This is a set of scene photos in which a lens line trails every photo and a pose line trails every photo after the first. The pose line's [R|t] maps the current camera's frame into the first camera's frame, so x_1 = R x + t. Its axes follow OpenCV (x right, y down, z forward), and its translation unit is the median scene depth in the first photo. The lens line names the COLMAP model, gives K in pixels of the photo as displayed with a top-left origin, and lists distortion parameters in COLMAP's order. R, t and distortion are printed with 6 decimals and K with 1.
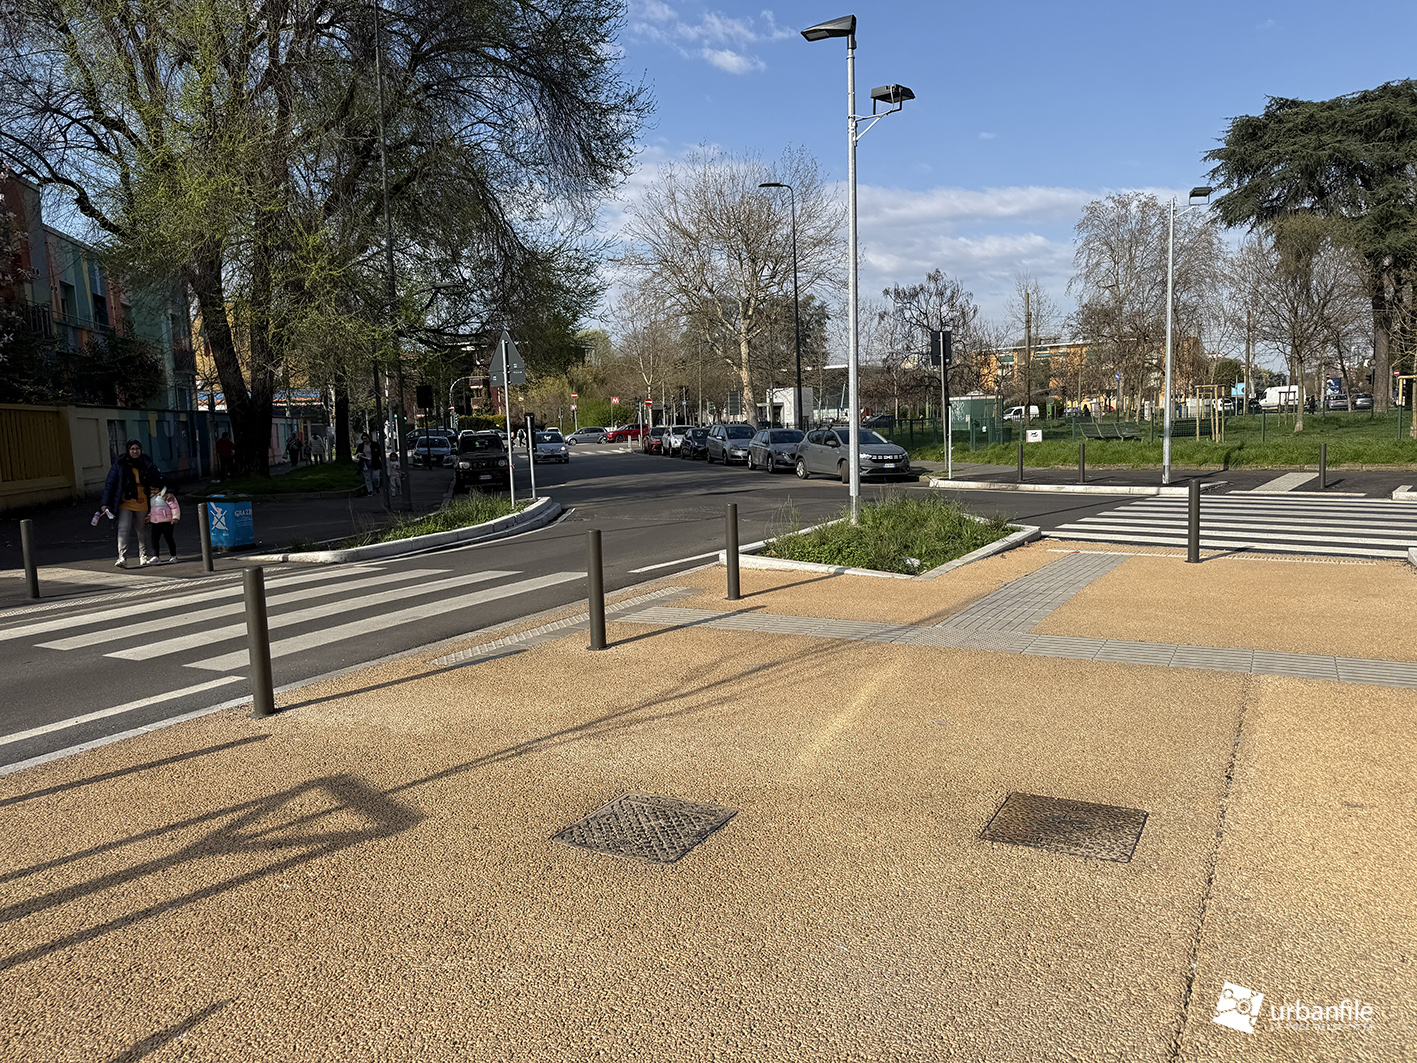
lens RADIAL K [[1020.6, 0, 708.5], [0, 1020.6, 531.5], [0, 0, 1]] dist [0.021335, 0.003712]
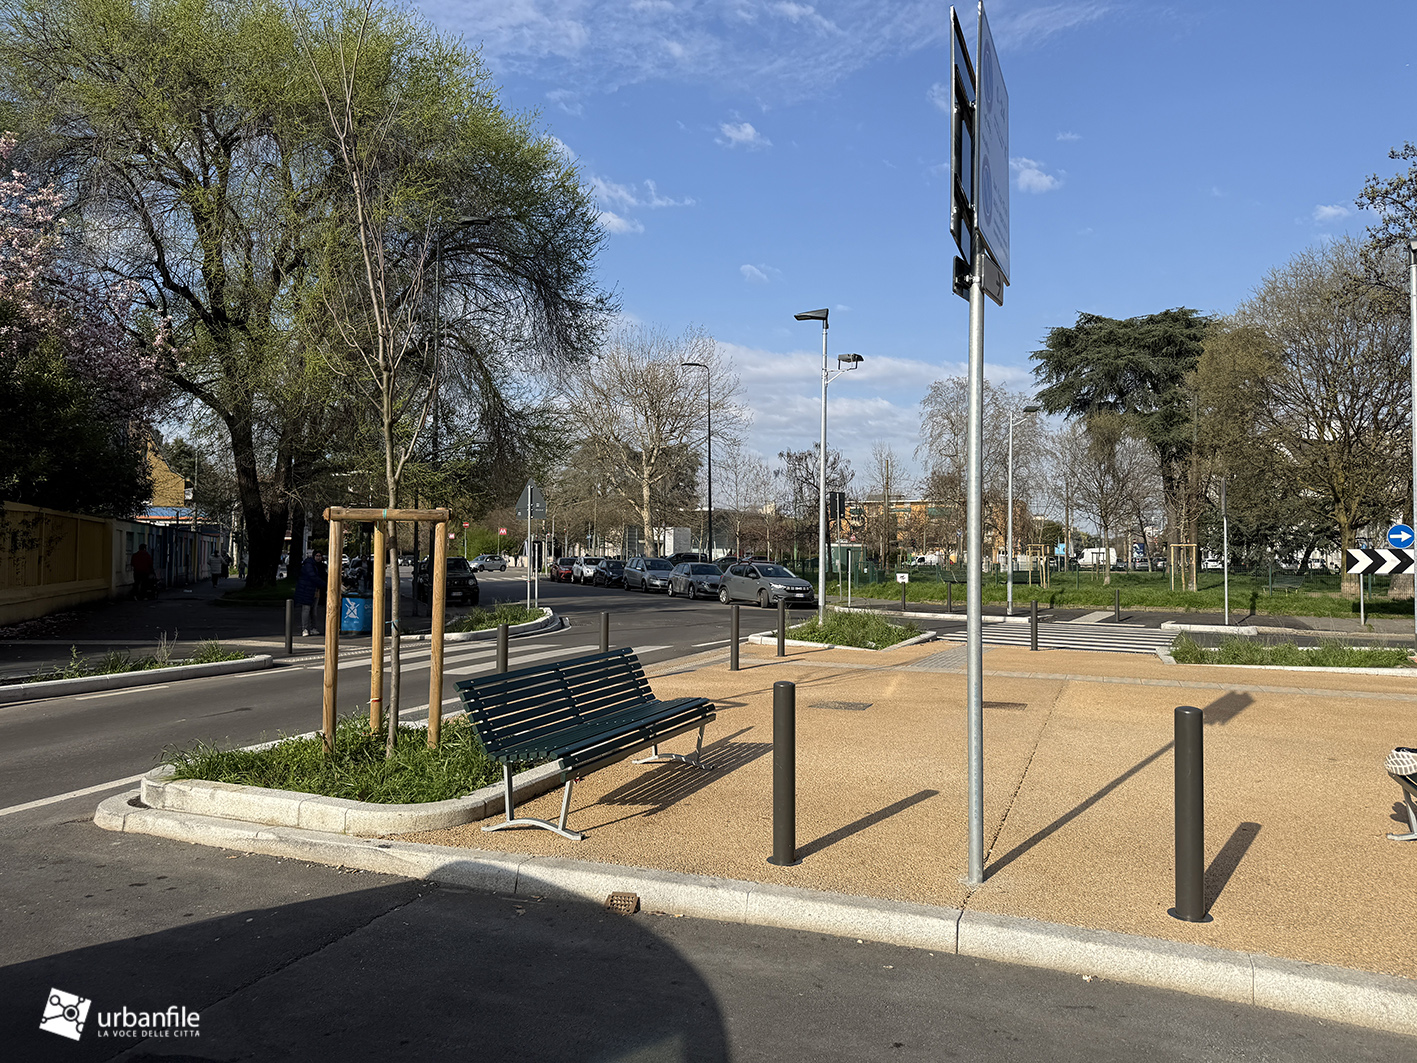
lens RADIAL K [[996.4, 0, 708.5], [0, 996.4, 531.5], [0, 0, 1]] dist [0.112777, -0.155035]
pose [[0.989617, 0.047808, 0.135546, -0.052971], [-0.029218, 0.990283, -0.135961, 0.014373], [-0.140729, 0.130589, 0.981398, -0.104306]]
